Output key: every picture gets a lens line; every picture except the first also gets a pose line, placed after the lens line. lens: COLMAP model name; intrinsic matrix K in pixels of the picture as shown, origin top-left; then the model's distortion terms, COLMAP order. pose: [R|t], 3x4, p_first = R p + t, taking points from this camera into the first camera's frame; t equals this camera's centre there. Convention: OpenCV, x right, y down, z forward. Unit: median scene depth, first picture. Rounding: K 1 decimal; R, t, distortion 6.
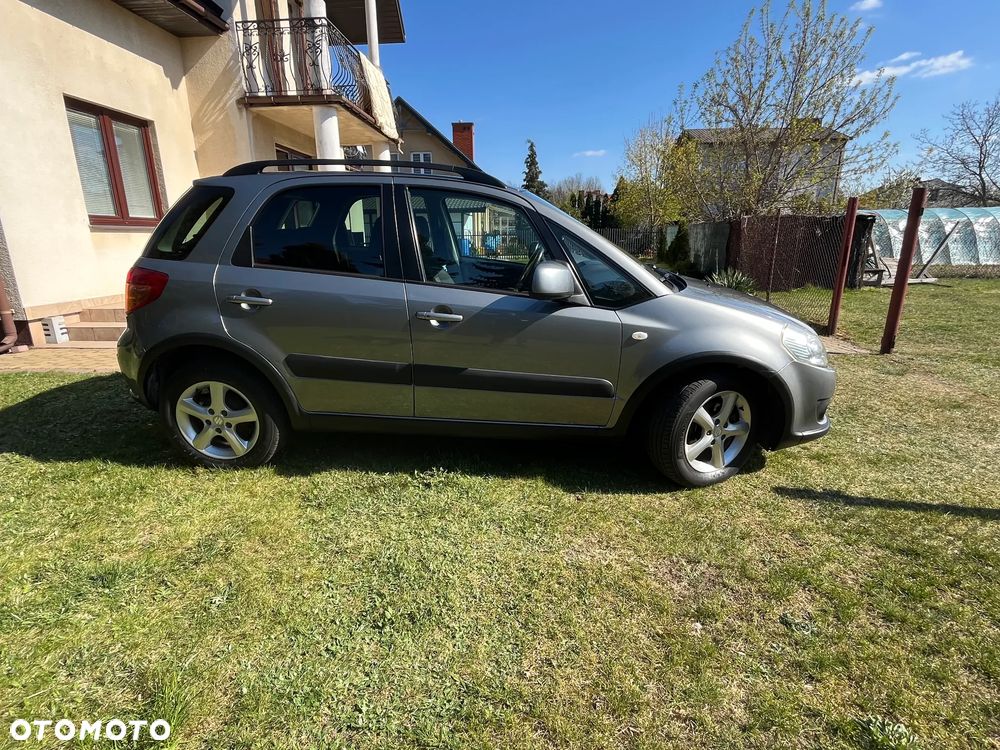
lens RADIAL K [[506.4, 0, 500.0], [0, 506.4, 375.0], [0, 0, 1]] dist [0.001398, -0.001730]
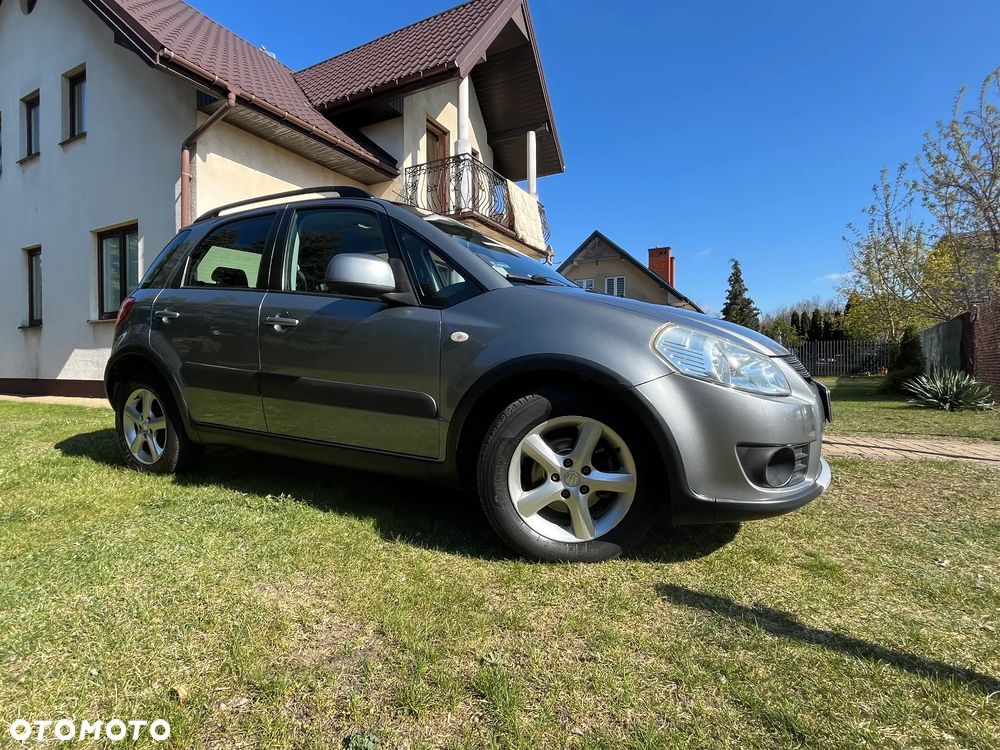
lens RADIAL K [[506.4, 0, 500.0], [0, 506.4, 375.0], [0, 0, 1]] dist [0.001398, -0.001730]
pose [[0.906195, 0.014008, -0.422627, 0.583030], [-0.118875, 0.967585, -0.222821, 0.130291], [0.405806, 0.252159, 0.878486, 0.301332]]
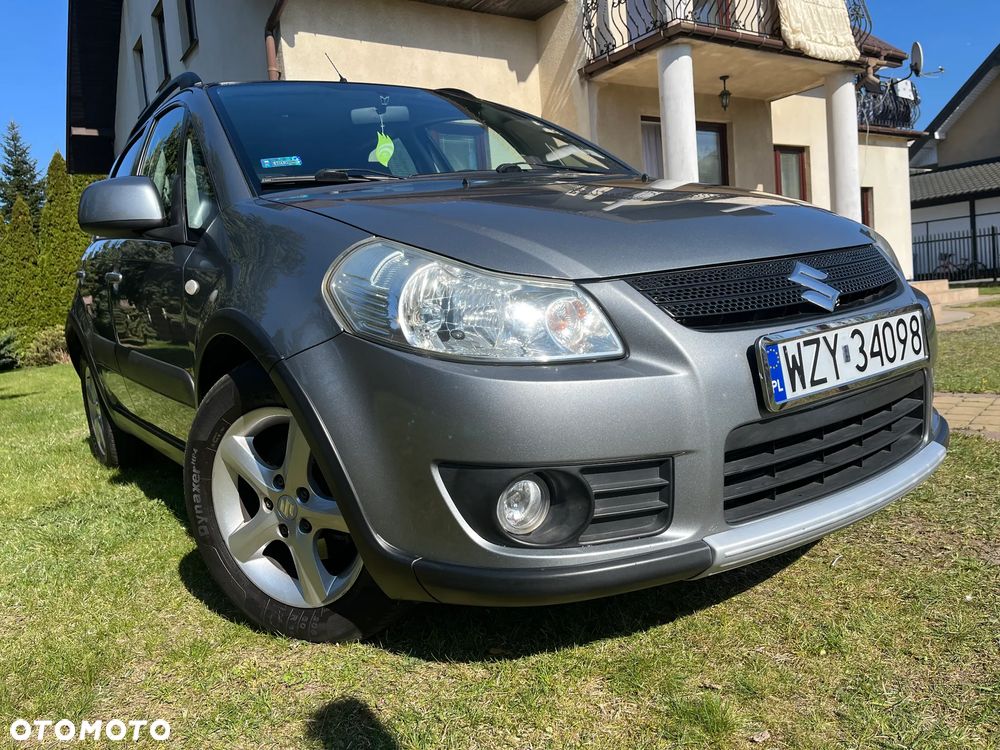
lens RADIAL K [[764.9, 0, 499.0], [0, 764.9, 388.0], [0, 0, 1]] dist [0.048121, -0.069961]
pose [[0.599134, 0.044521, -0.799410, 0.966453], [-0.137951, 0.989261, -0.048296, 0.019029], [0.788675, 0.139215, 0.598841, 0.687623]]
